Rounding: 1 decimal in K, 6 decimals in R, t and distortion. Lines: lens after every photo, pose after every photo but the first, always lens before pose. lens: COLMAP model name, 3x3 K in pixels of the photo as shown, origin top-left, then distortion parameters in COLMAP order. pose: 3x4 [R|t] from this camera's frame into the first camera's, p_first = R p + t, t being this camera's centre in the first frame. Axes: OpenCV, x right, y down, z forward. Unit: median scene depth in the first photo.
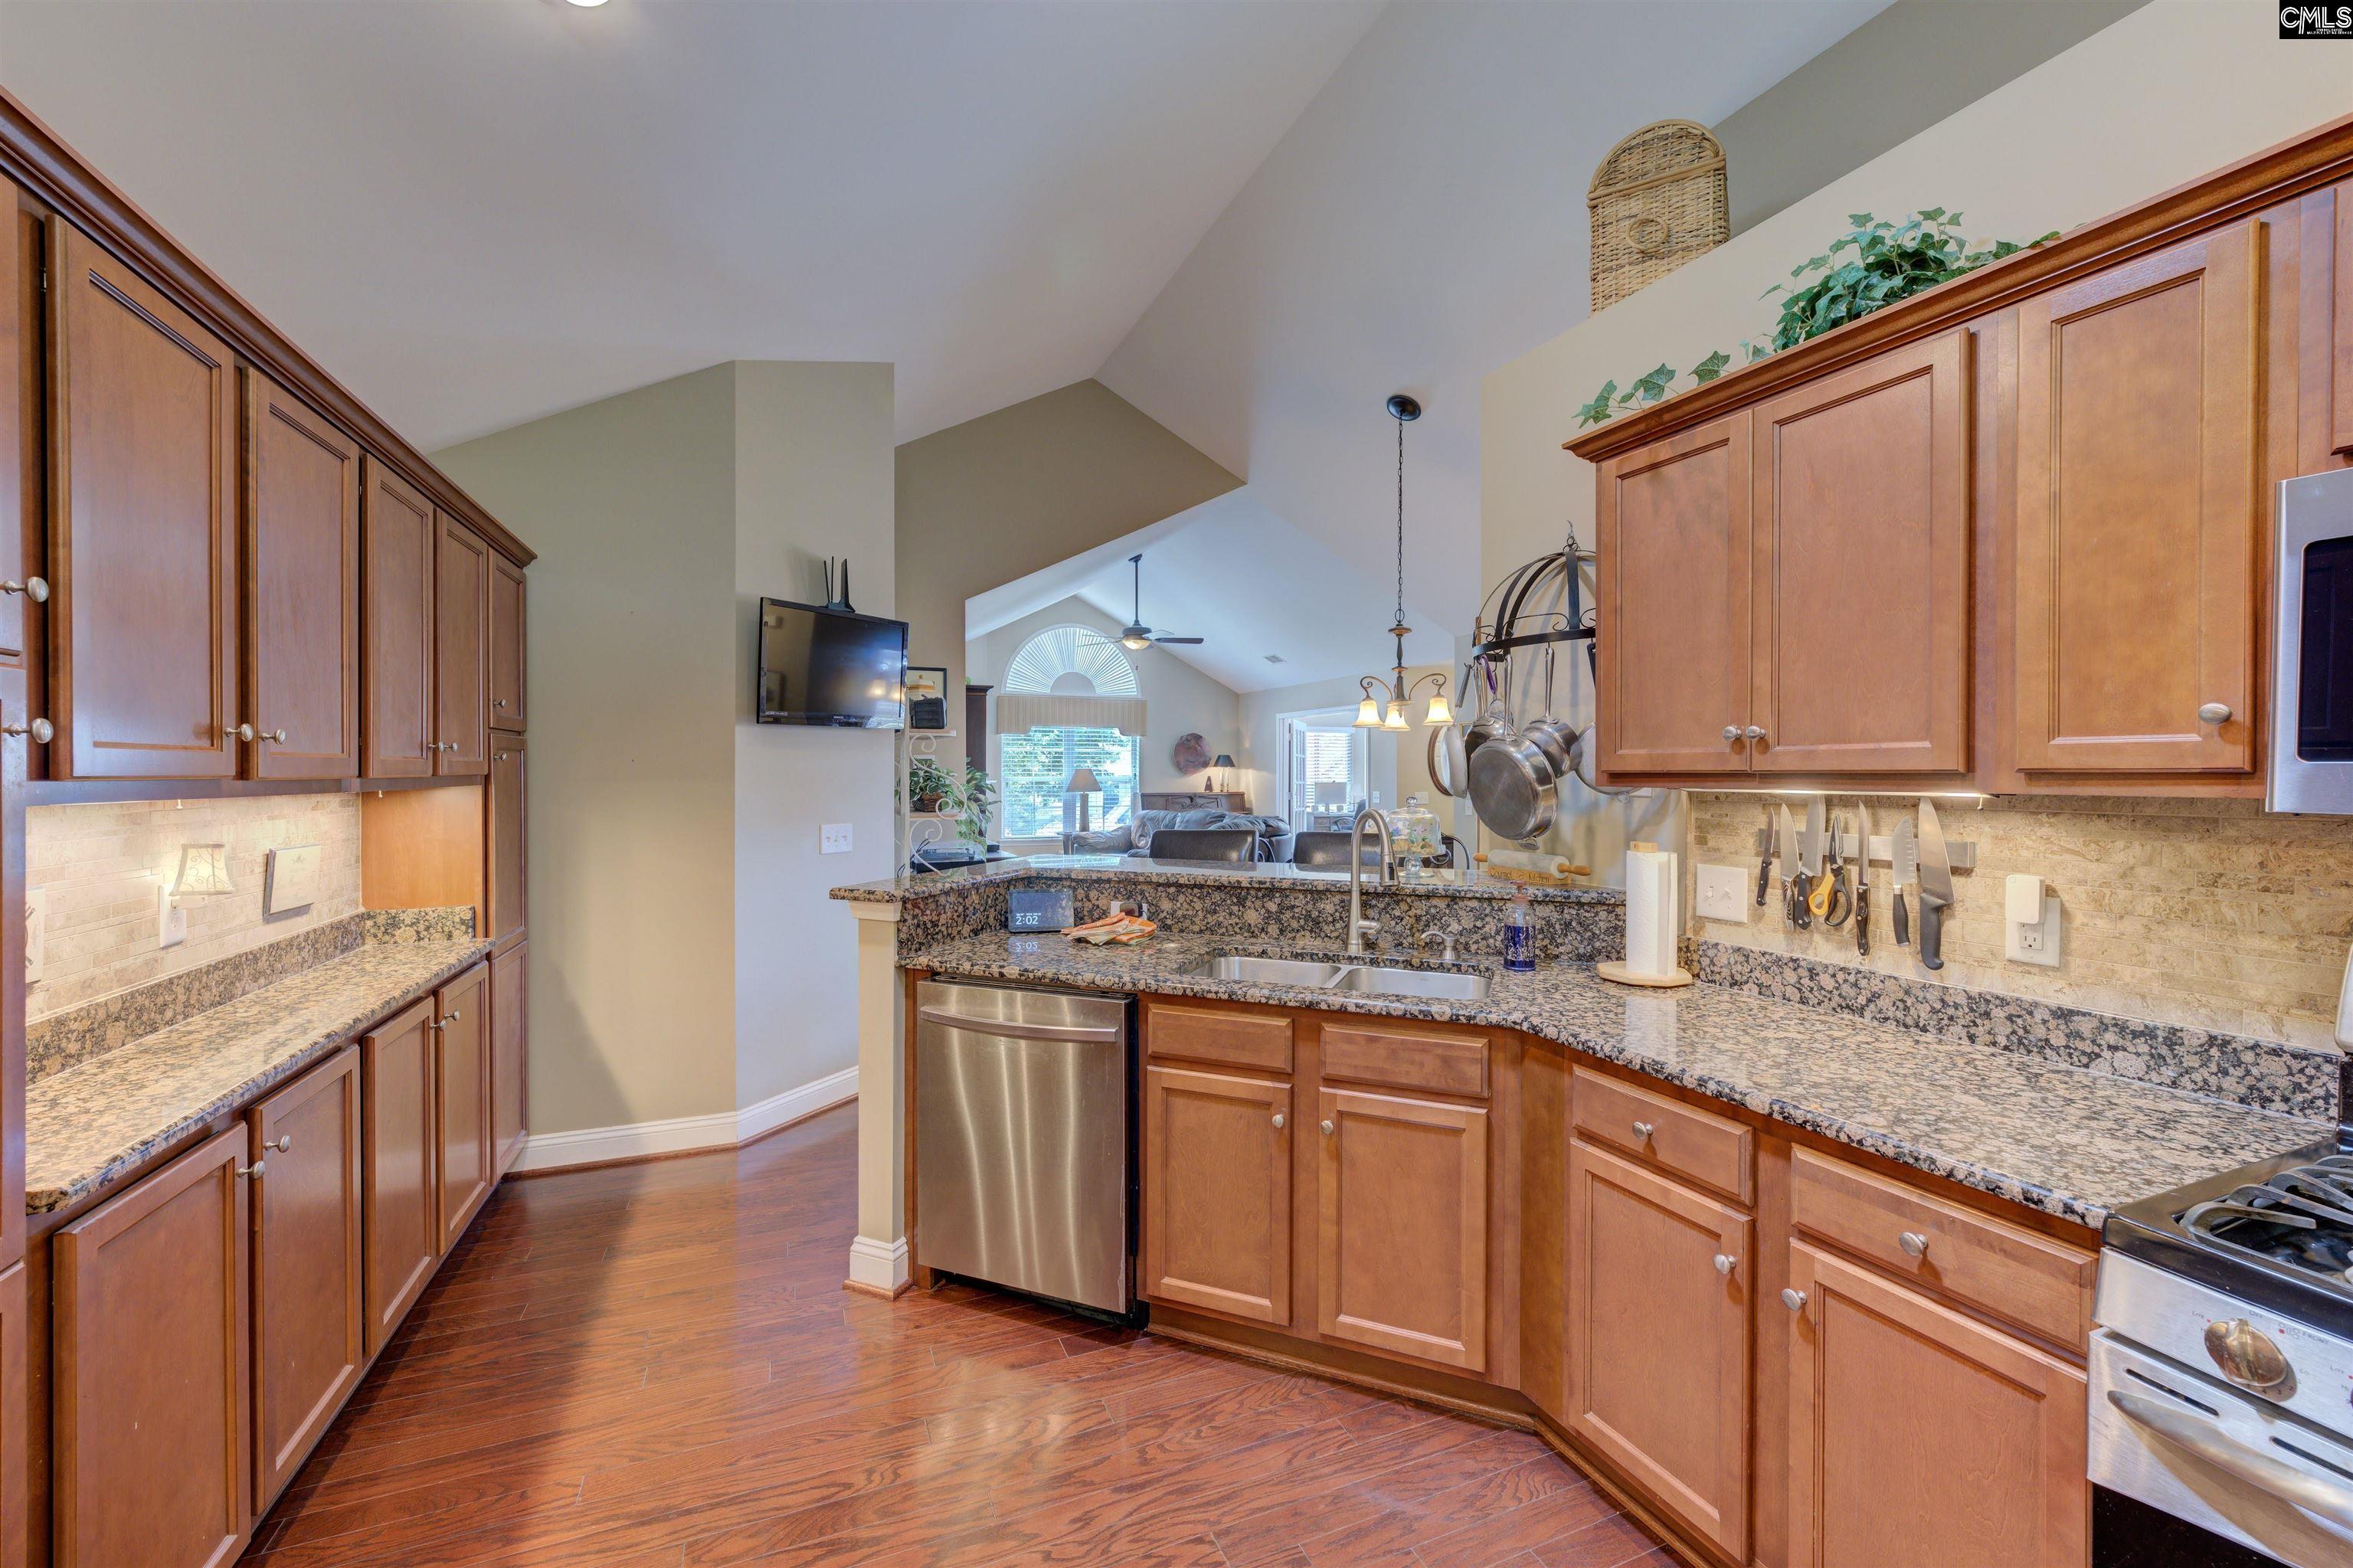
lens RADIAL K [[926.1, 0, 1169.9], [0, 926.1, 779.6], [0, 0, 1]] dist [-0.000717, 0.000296]
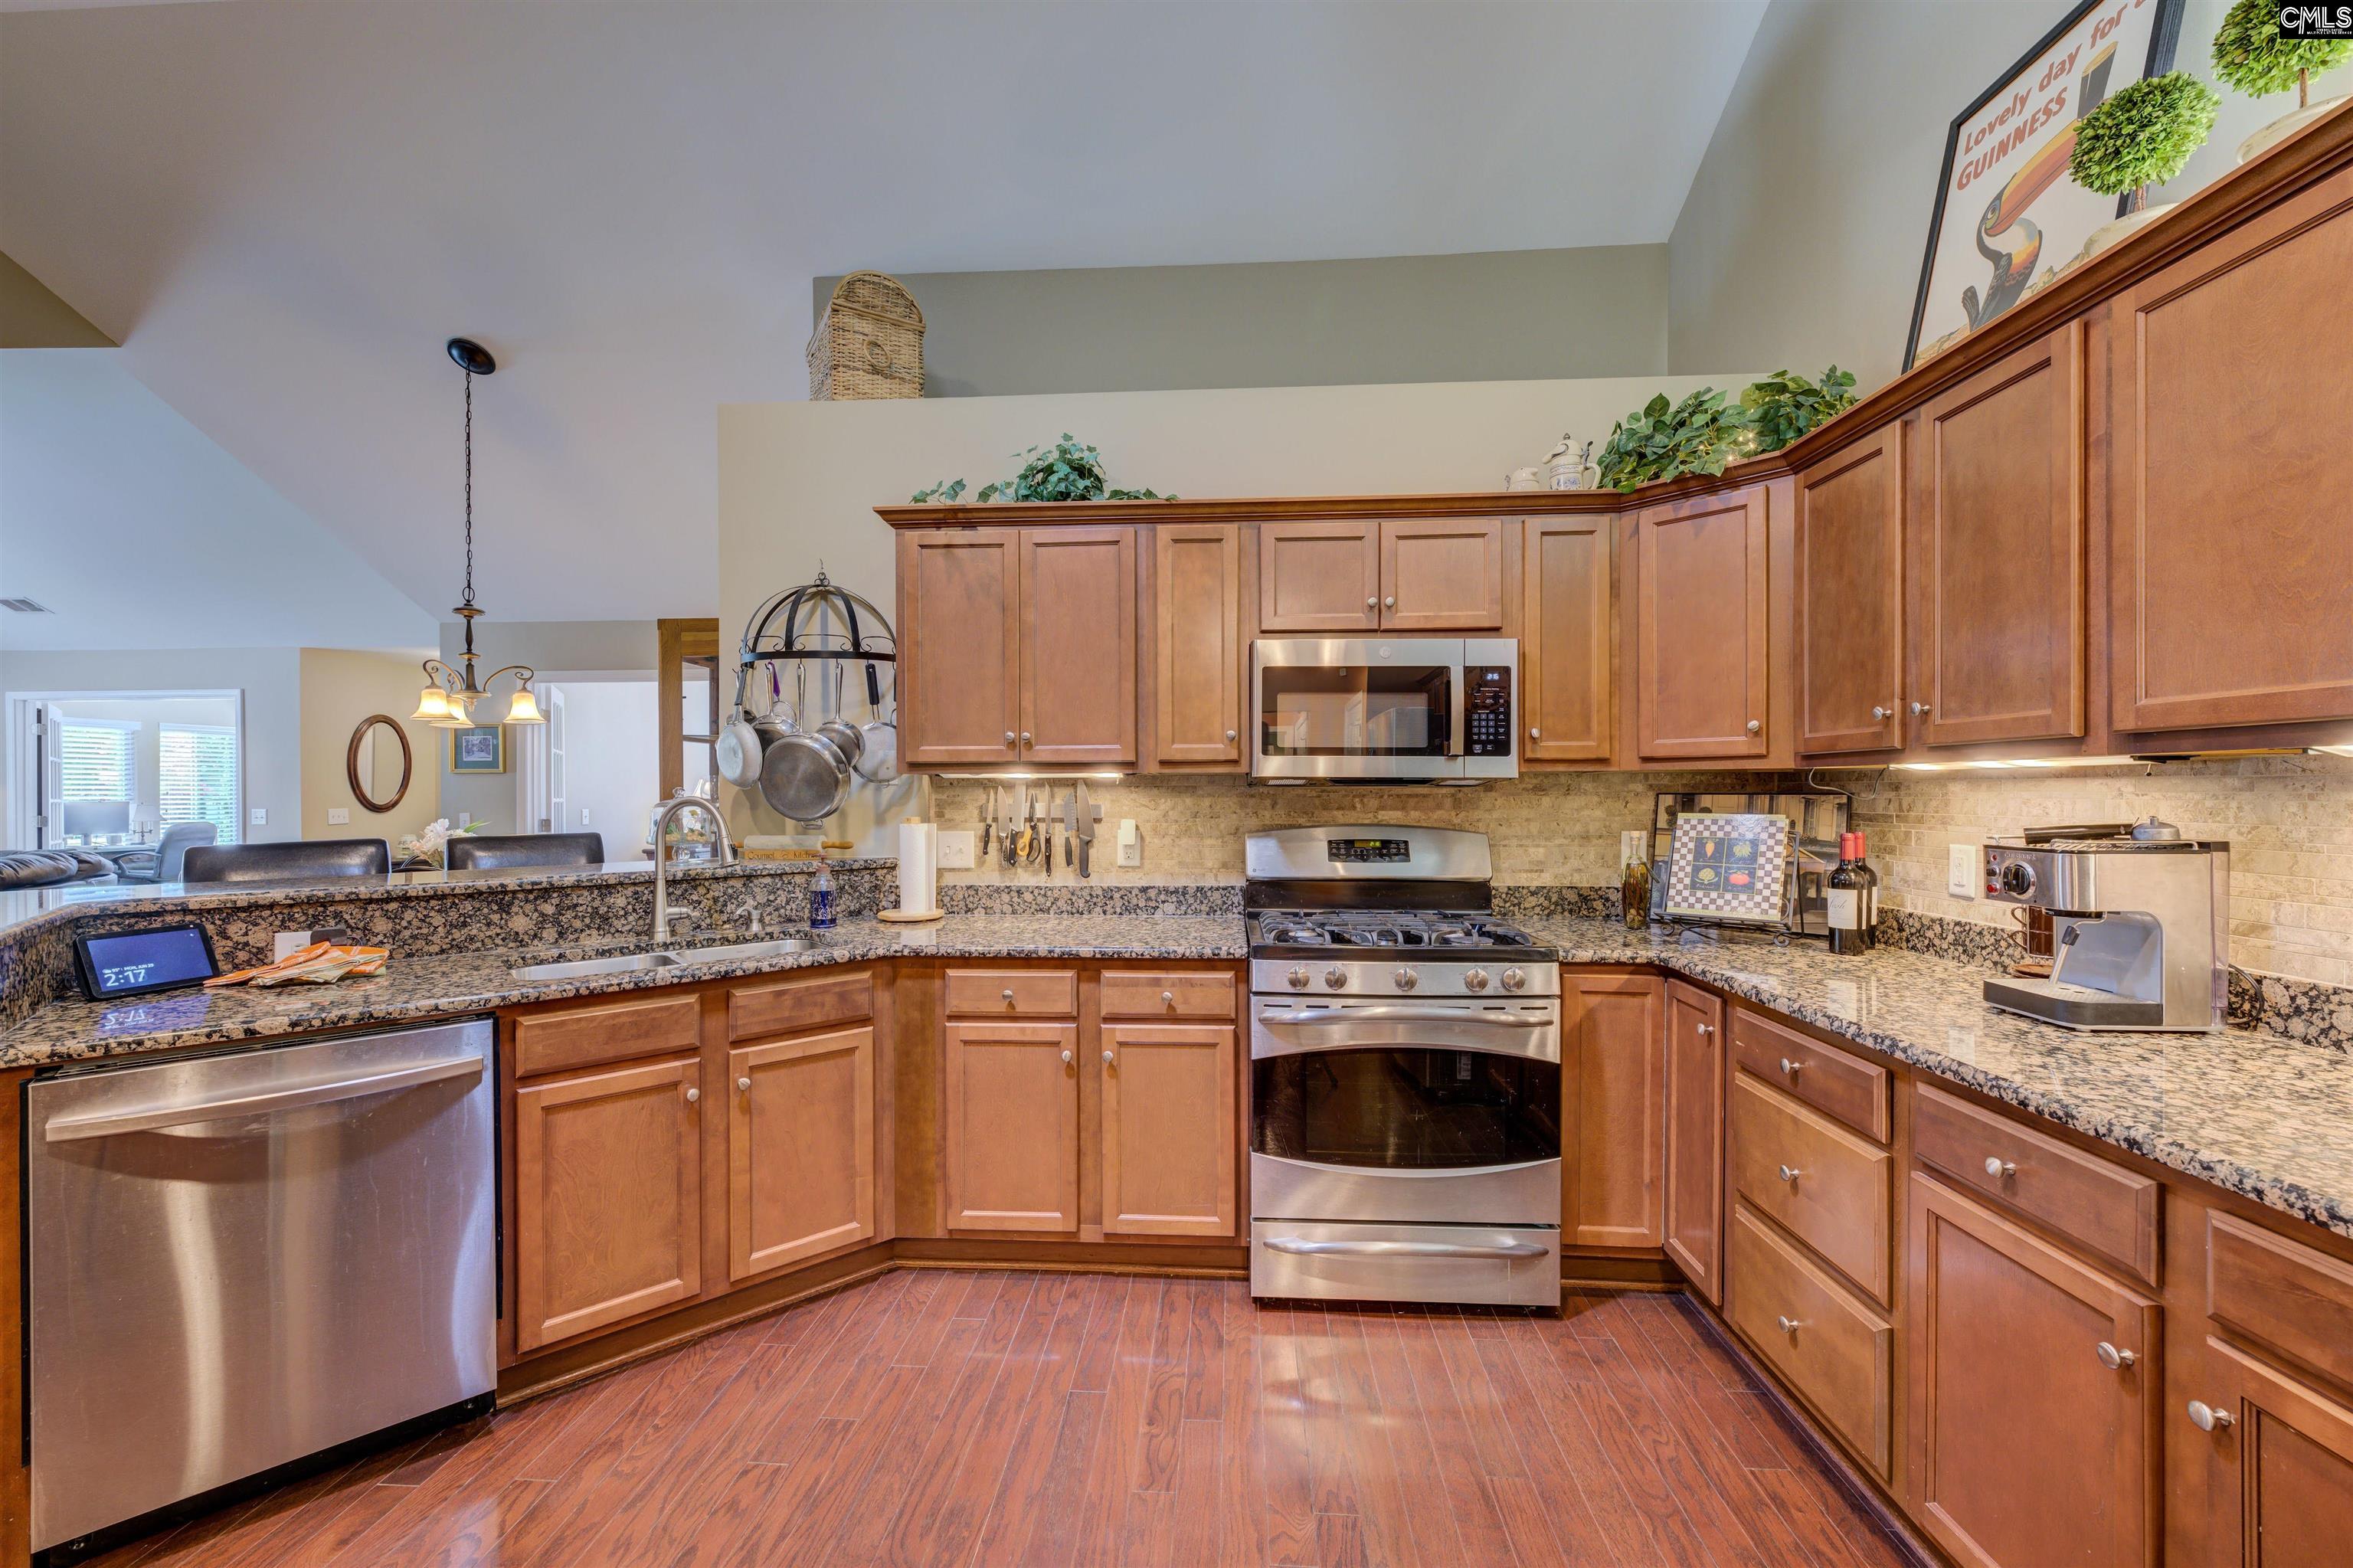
lens RADIAL K [[932.9, 0, 1164.5], [0, 932.9, 791.8], [0, 0, 1]] dist [0.000574, 0.000466]
pose [[0.444826, -0.001580, 0.895616, -0.528867], [0.010722, 0.999936, -0.003562, 0.039293], [-0.895553, 0.011188, 0.444815, 0.064499]]
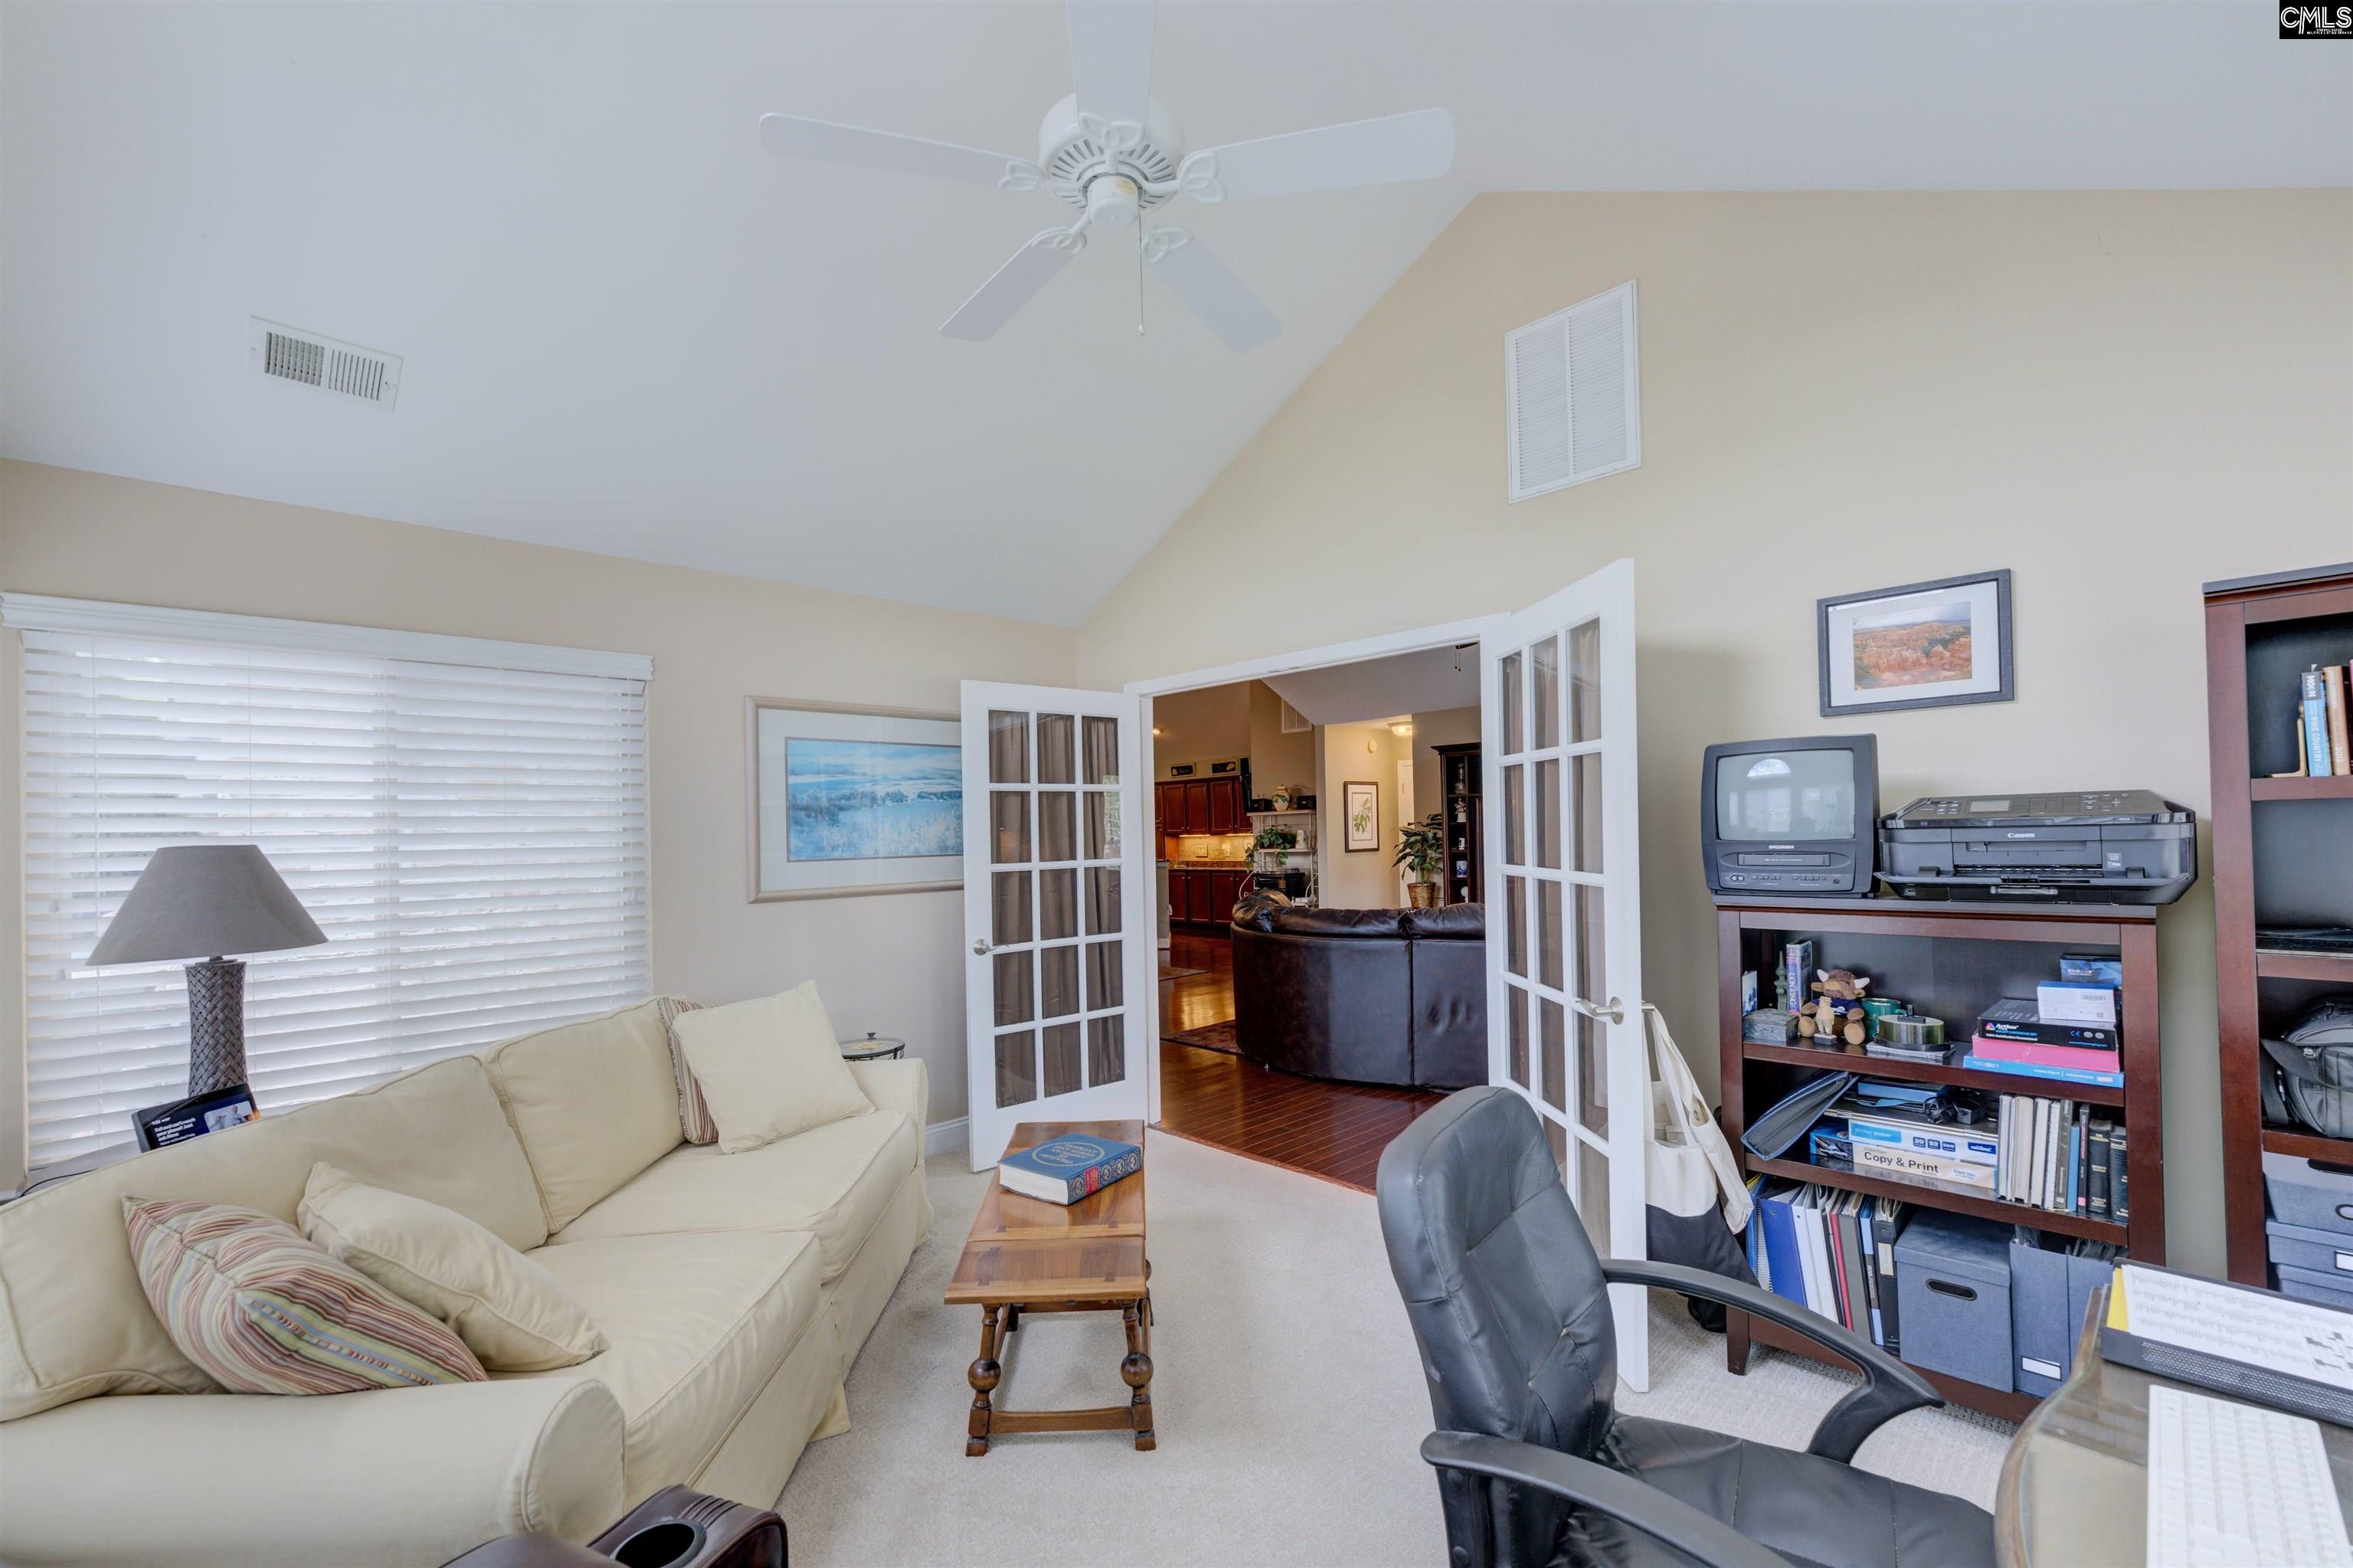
lens RADIAL K [[967.1, 0, 1173.7], [0, 967.1, 828.0], [0, 0, 1]] dist [0.000117, 0.000095]
pose [[-0.926836, 0.016826, -0.375088, 1.663199], [0.017820, 0.999841, 0.000817, -0.041089], [0.375042, -0.005927, -0.926989, 6.263948]]
